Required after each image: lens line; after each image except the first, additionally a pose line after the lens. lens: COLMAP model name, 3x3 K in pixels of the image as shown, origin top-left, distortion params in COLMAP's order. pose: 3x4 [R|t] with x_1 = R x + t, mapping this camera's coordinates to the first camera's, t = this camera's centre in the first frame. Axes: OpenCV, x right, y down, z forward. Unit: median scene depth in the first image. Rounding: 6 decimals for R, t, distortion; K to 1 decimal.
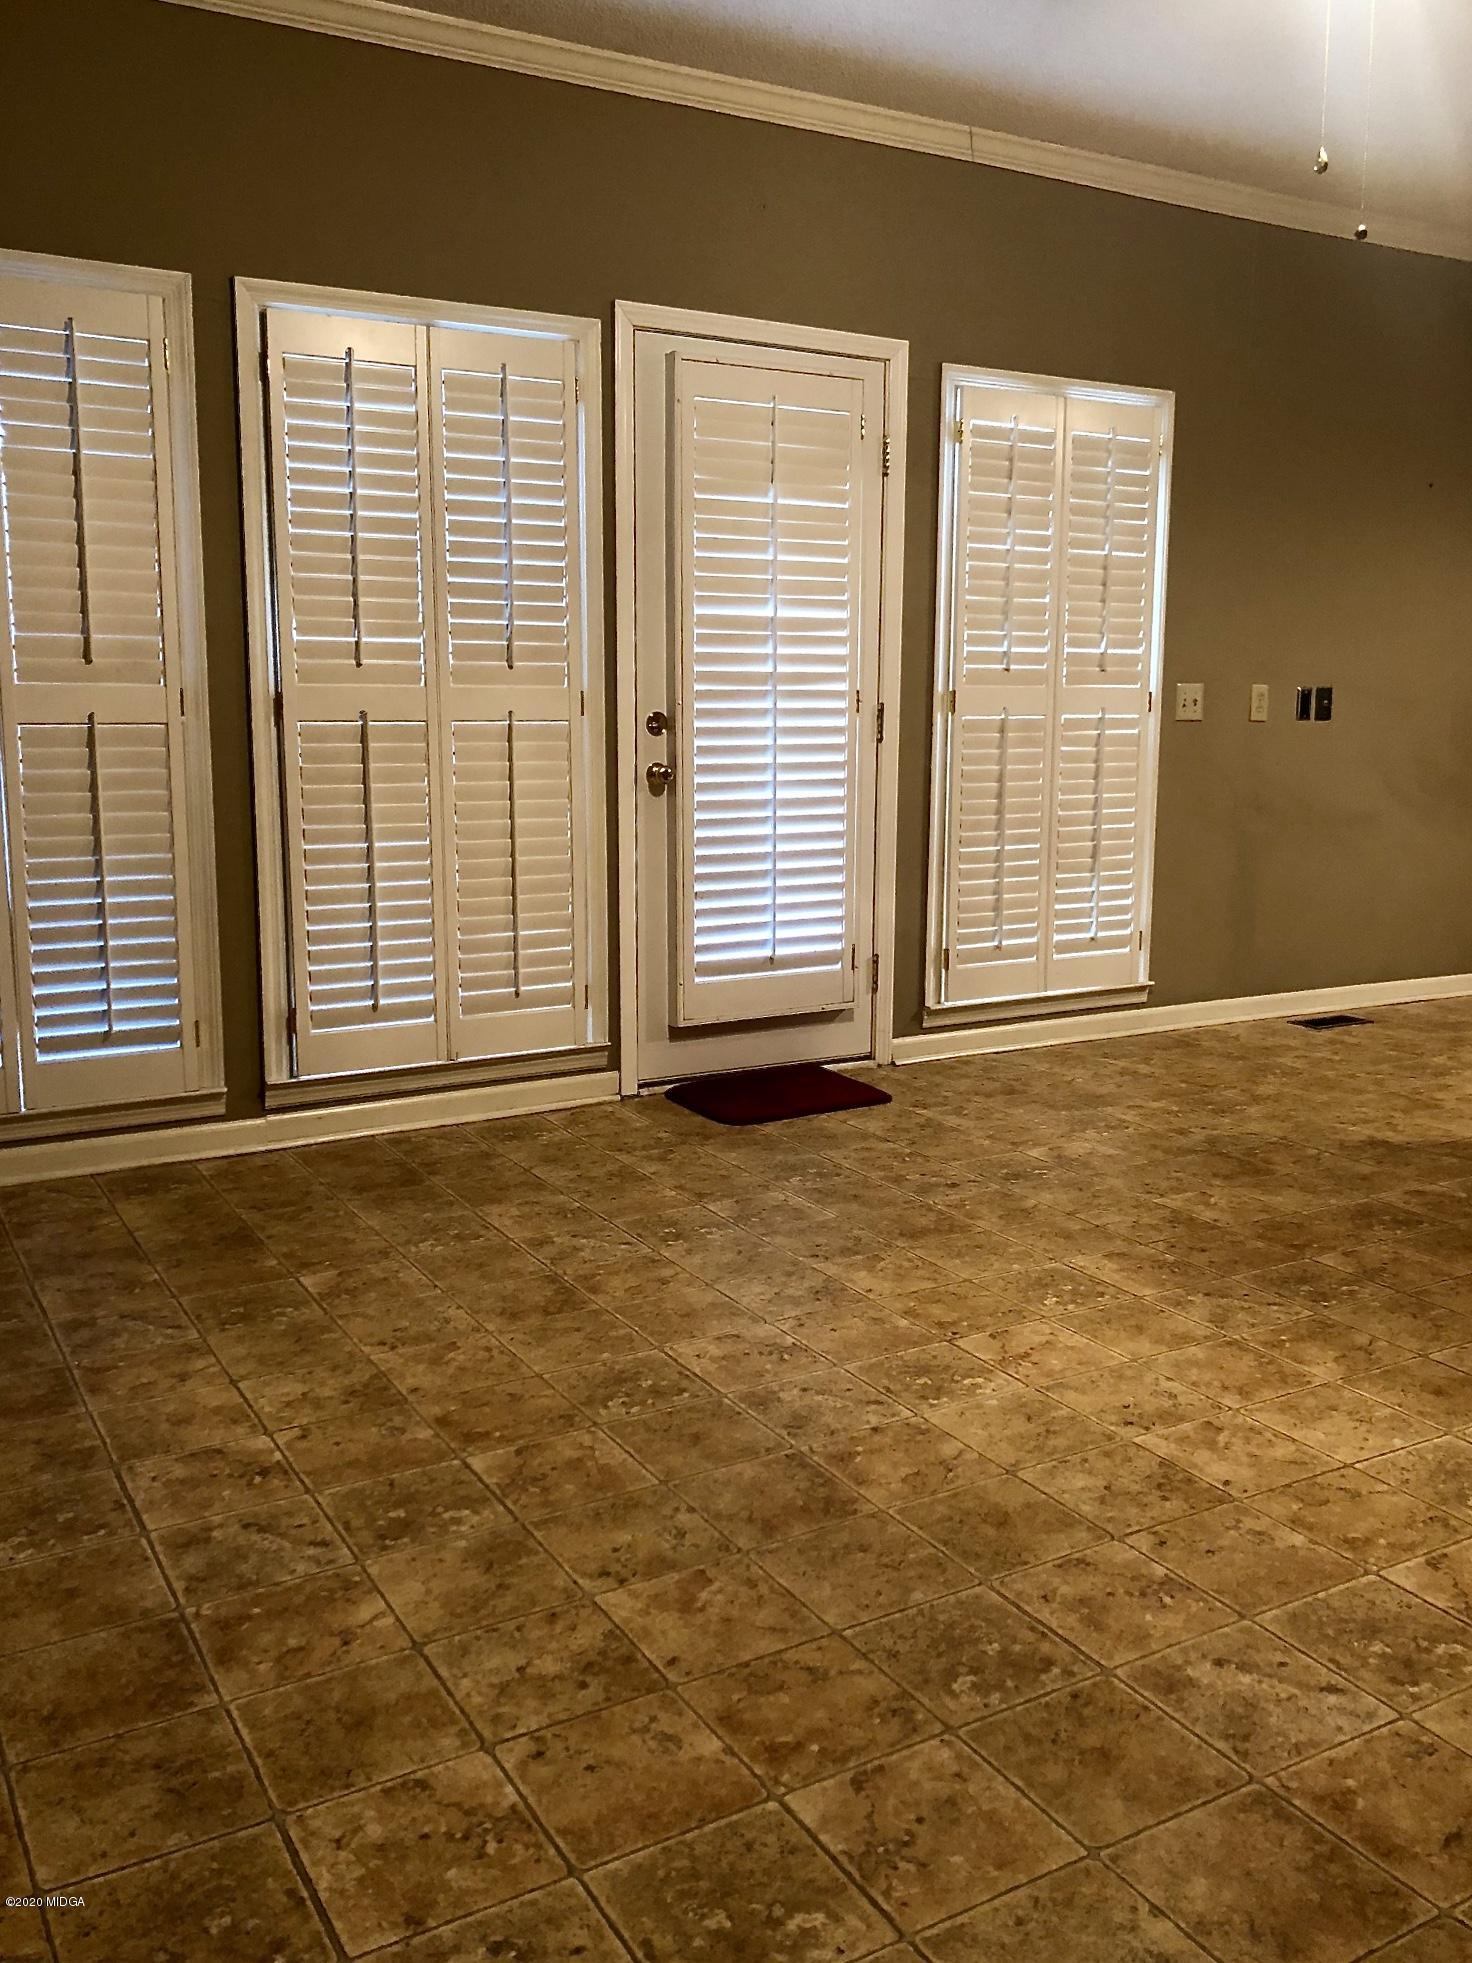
lens RADIAL K [[1604.6, 0, 744.6], [0, 1604.6, 968.1], [0, 0, 1]] dist [0.018679, -0.008678]
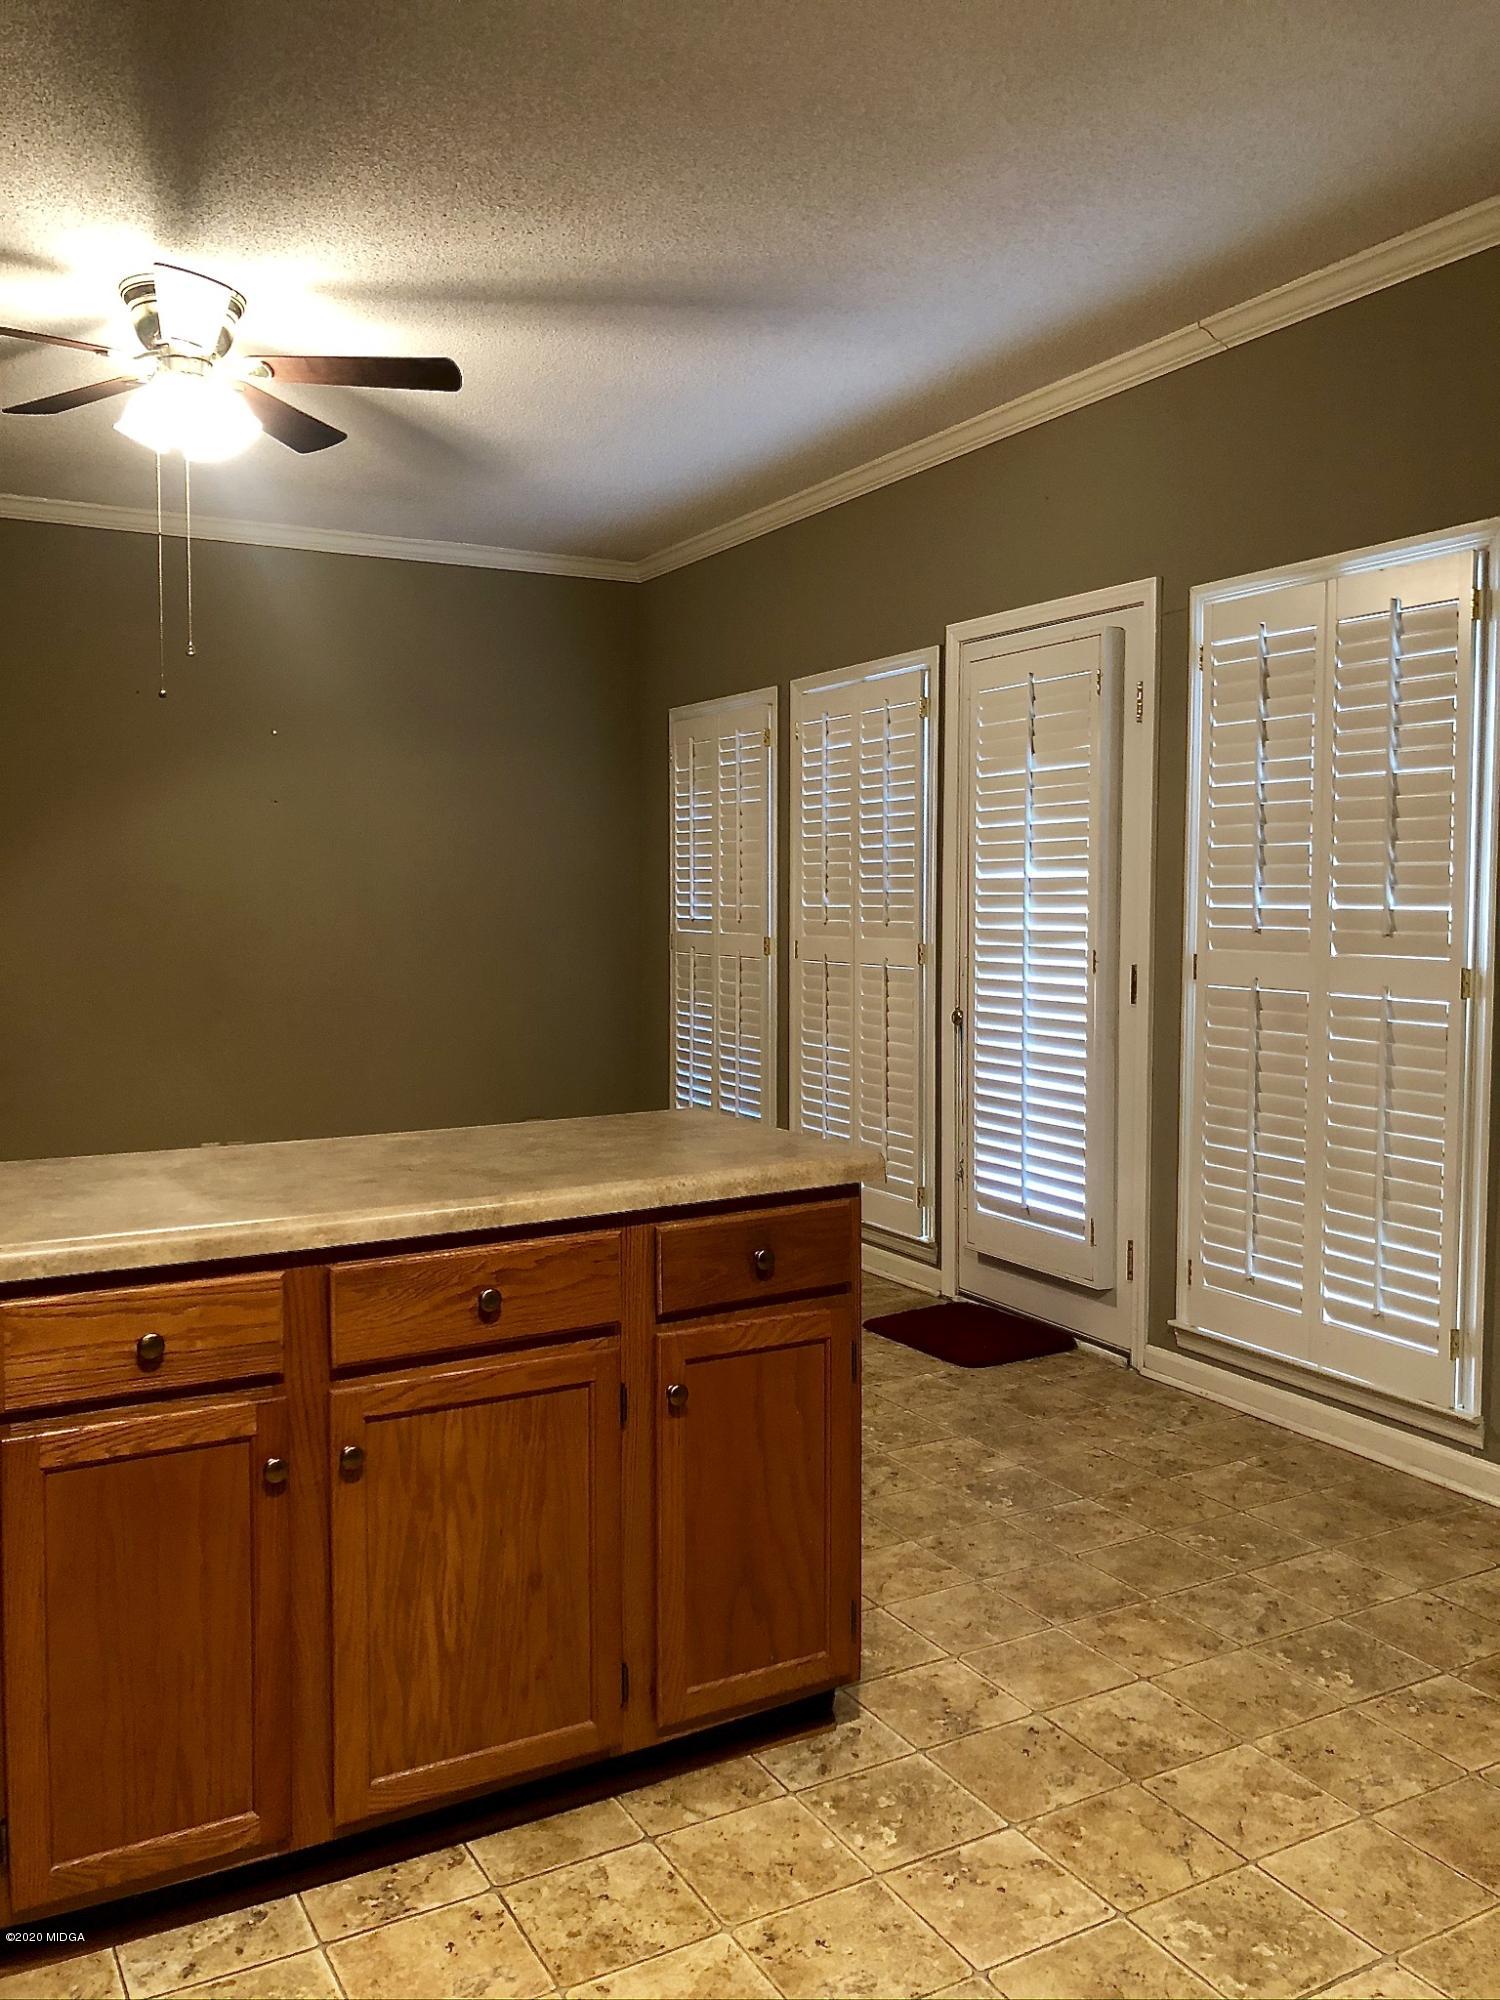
lens RADIAL K [[1634.9, 0, 758.7], [0, 1634.9, 986.4], [0, 0, 1]] dist [0.018679, -0.008678]
pose [[-0.001066, 0.058039, -0.998314, 1.017891], [-0.163612, 0.984852, 0.057431, -0.171749], [0.986524, 0.163398, 0.008446, 0.783648]]
